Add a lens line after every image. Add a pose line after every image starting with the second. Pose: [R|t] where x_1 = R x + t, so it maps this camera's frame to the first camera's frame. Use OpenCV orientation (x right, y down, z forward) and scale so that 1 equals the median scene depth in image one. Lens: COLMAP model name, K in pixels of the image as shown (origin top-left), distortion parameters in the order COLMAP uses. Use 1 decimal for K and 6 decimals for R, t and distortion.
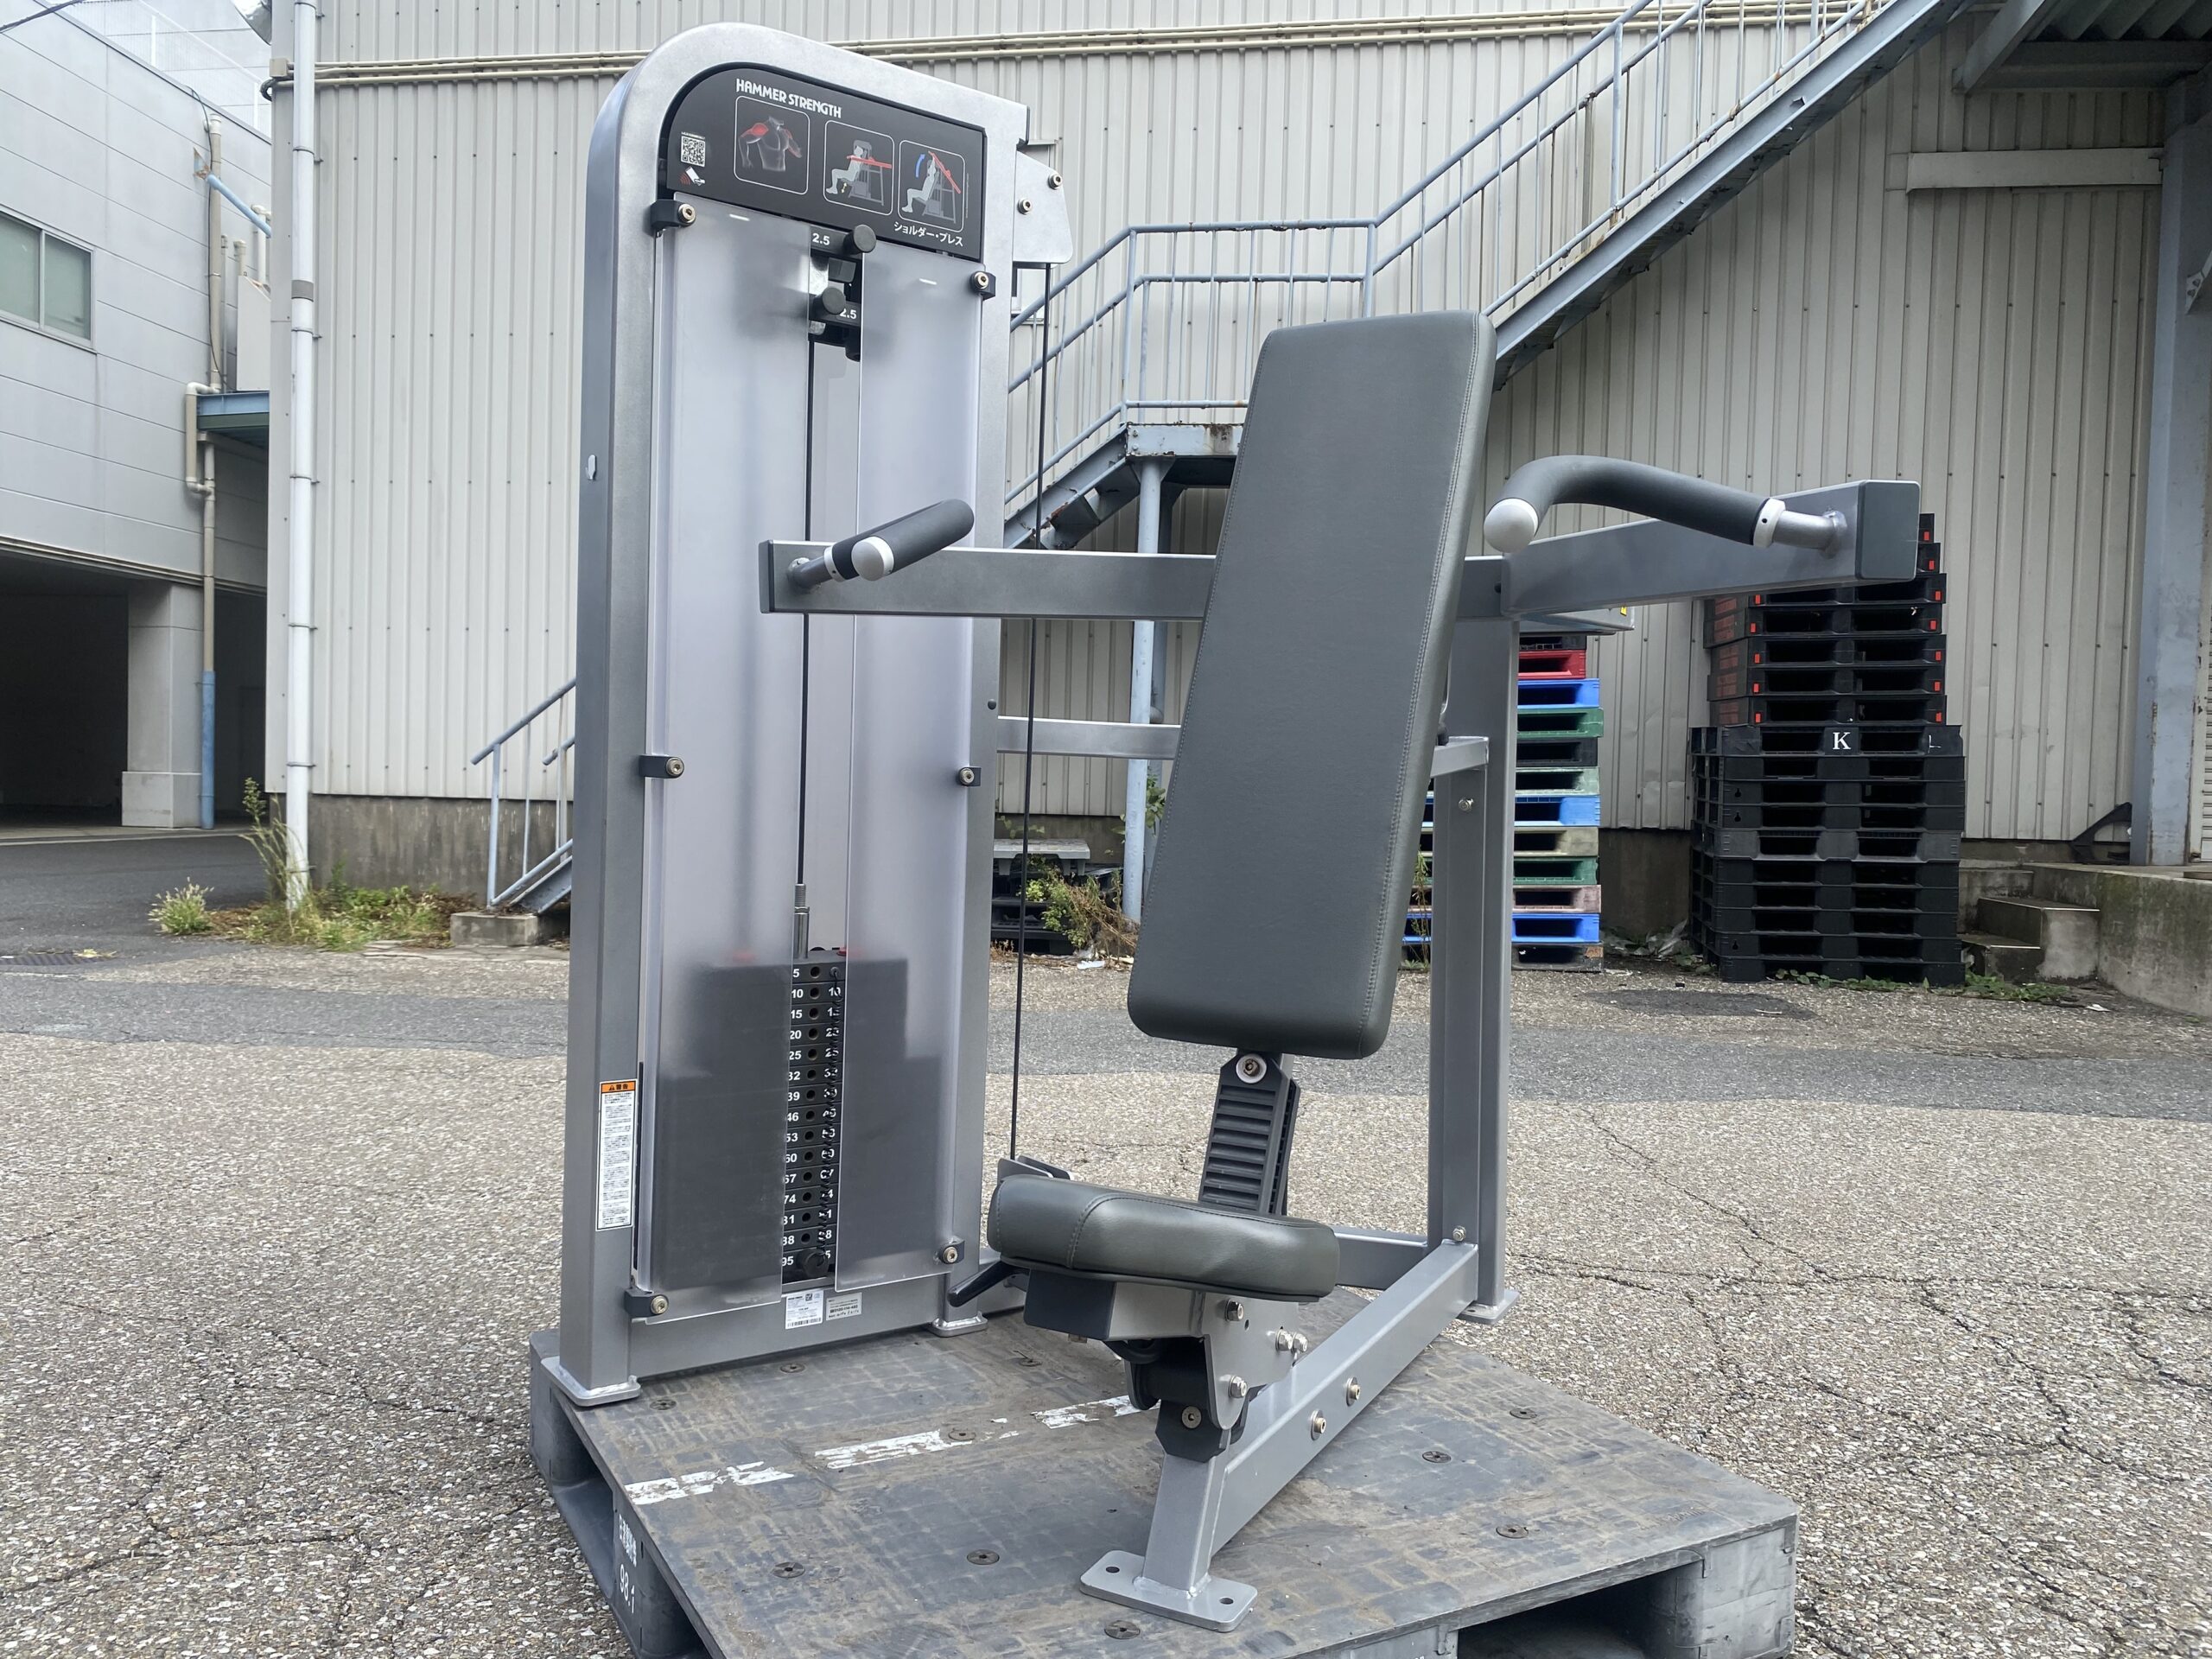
lens RADIAL K [[1682.1, 0, 1094.3], [0, 1682.1, 821.8], [0, 0, 1]] dist [0.012700, -0.013795]
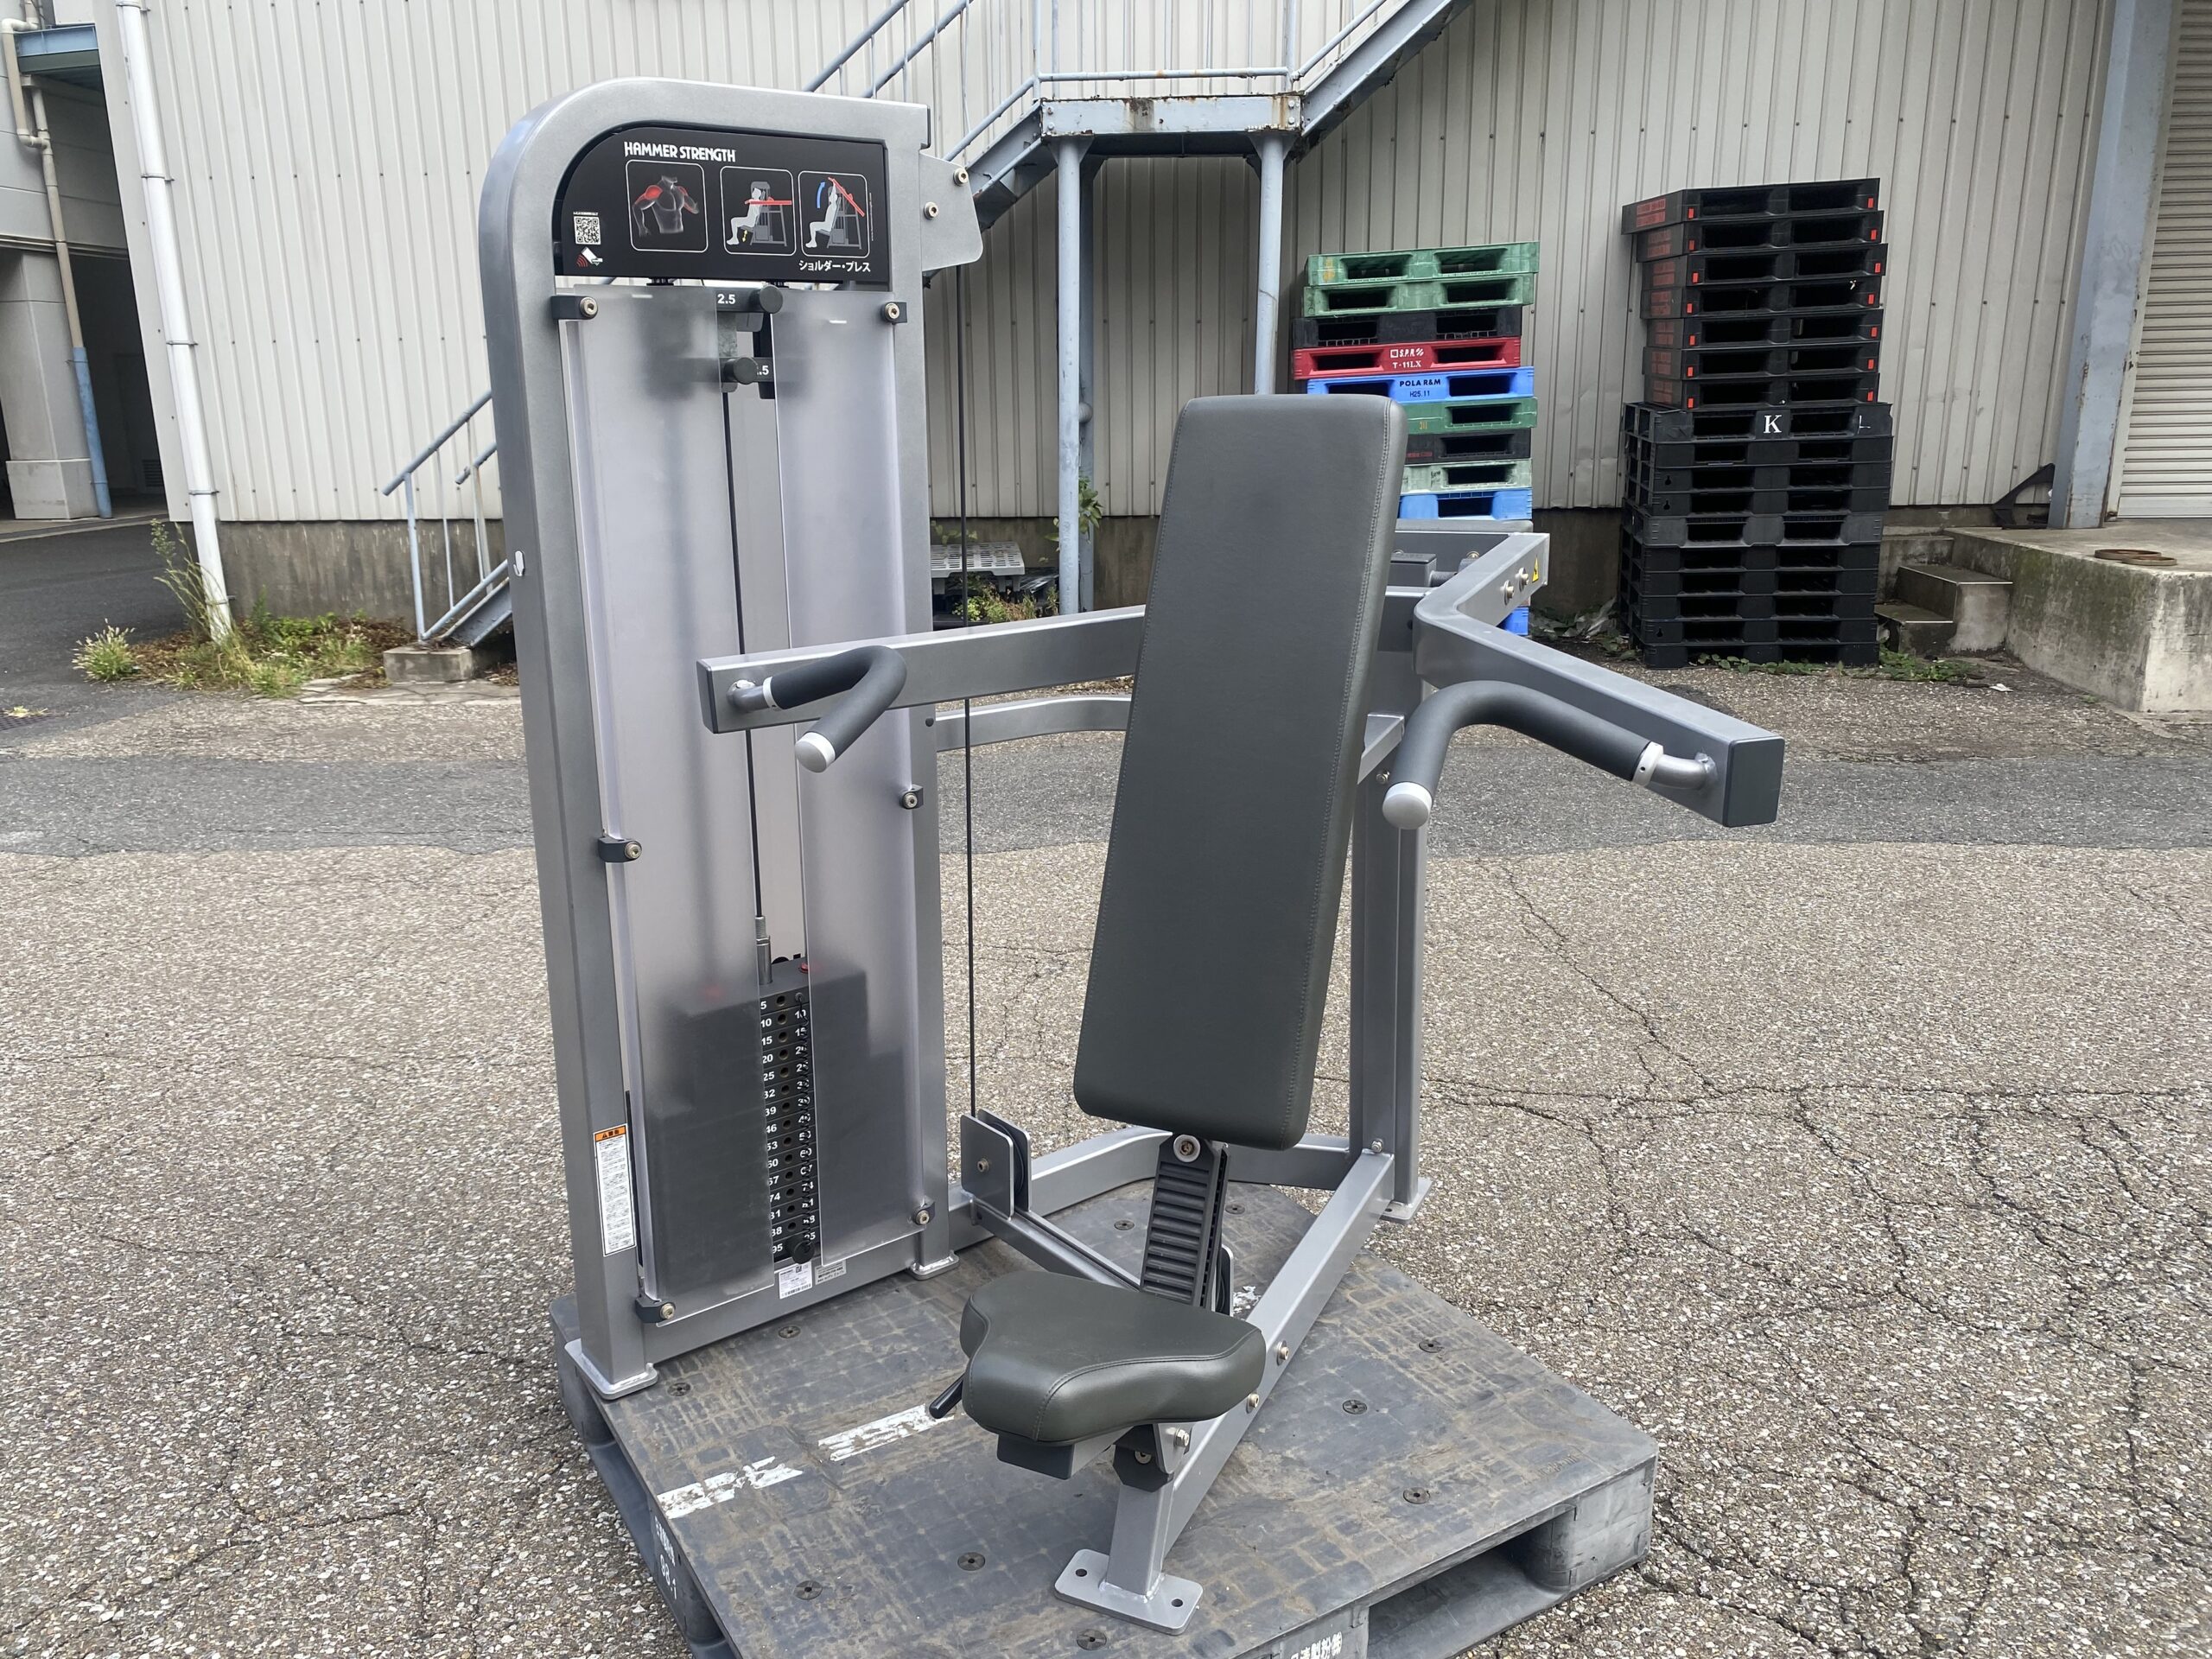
lens RADIAL K [[1682.1, 0, 1095.3], [0, 1682.1, 827.2], [0, 0, 1]] dist [0.012700, -0.013795]
pose [[0.998388, -0.047752, 0.030678, 0.004618], [0.039556, 0.973029, 0.227264, -0.168115], [-0.040703, -0.225685, 0.973350, -0.020153]]
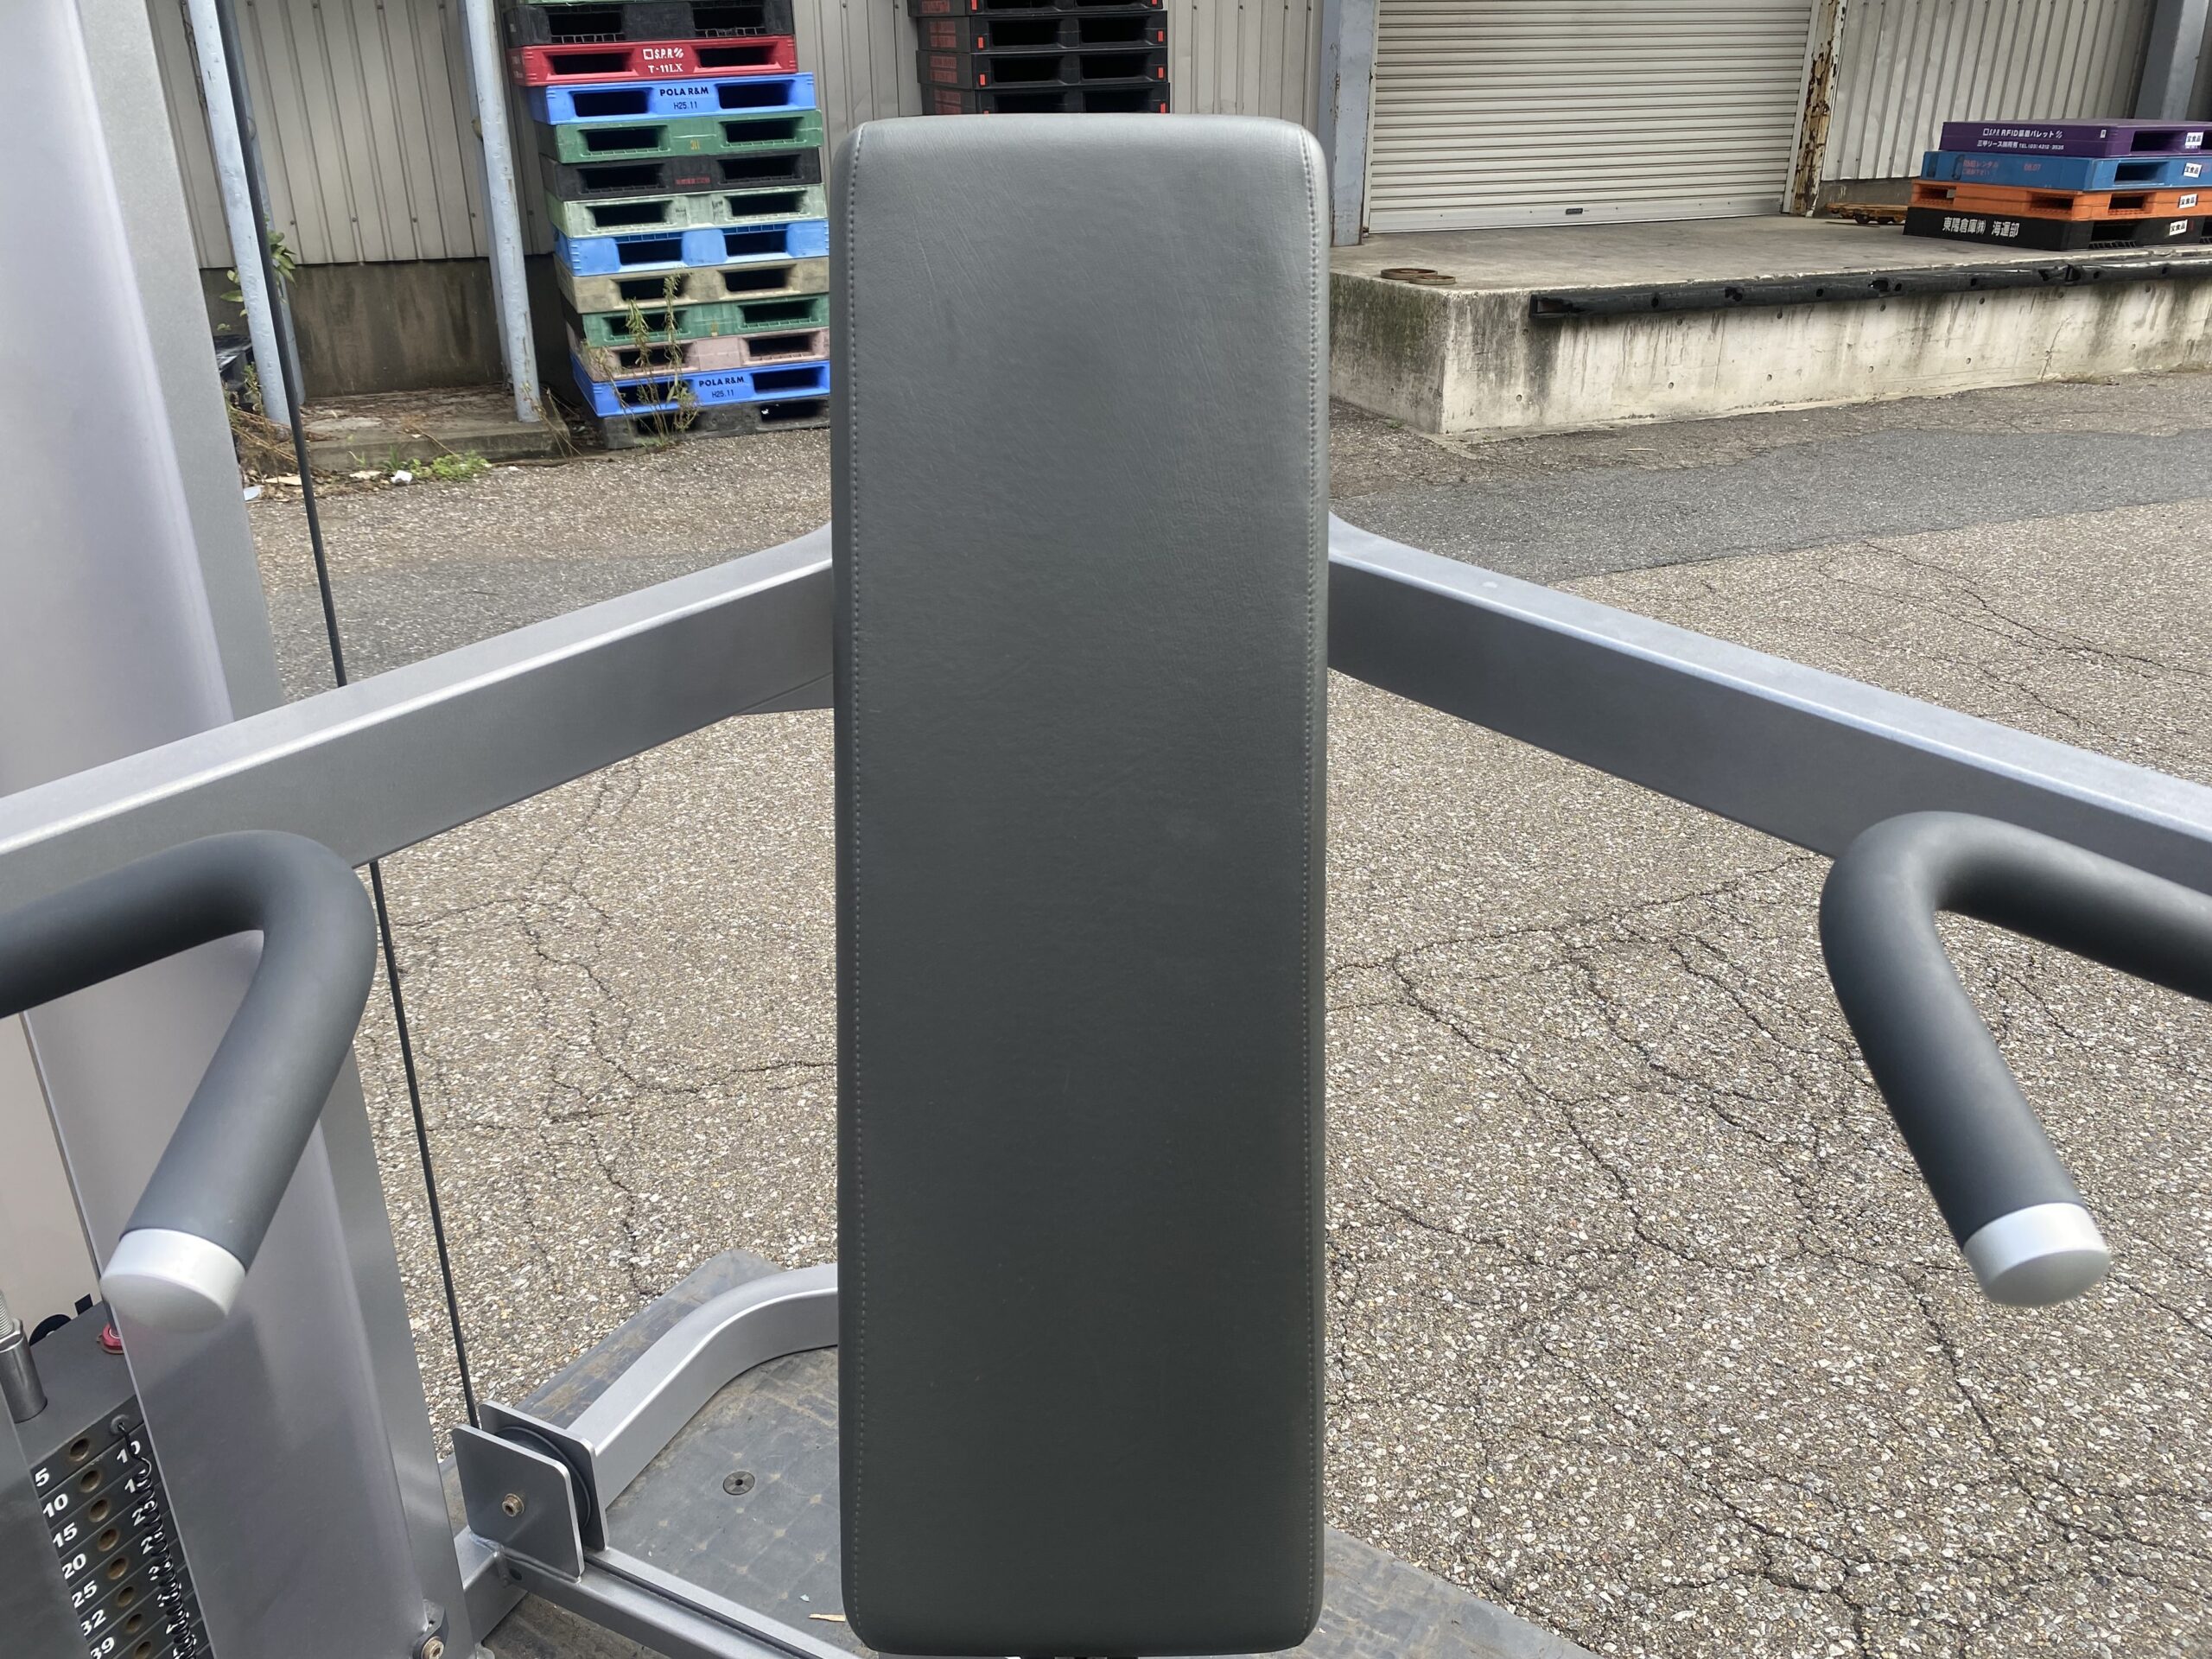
lens RADIAL K [[1682.1, 0, 1085.5], [0, 1682.1, 839.1], [0, 0, 1]] dist [0.012700, -0.013795]
pose [[0.883641, -0.221106, 0.412663, -0.043265], [0.044434, 0.917078, 0.396225, -0.180128], [-0.466052, -0.331784, 0.820192, 0.325589]]
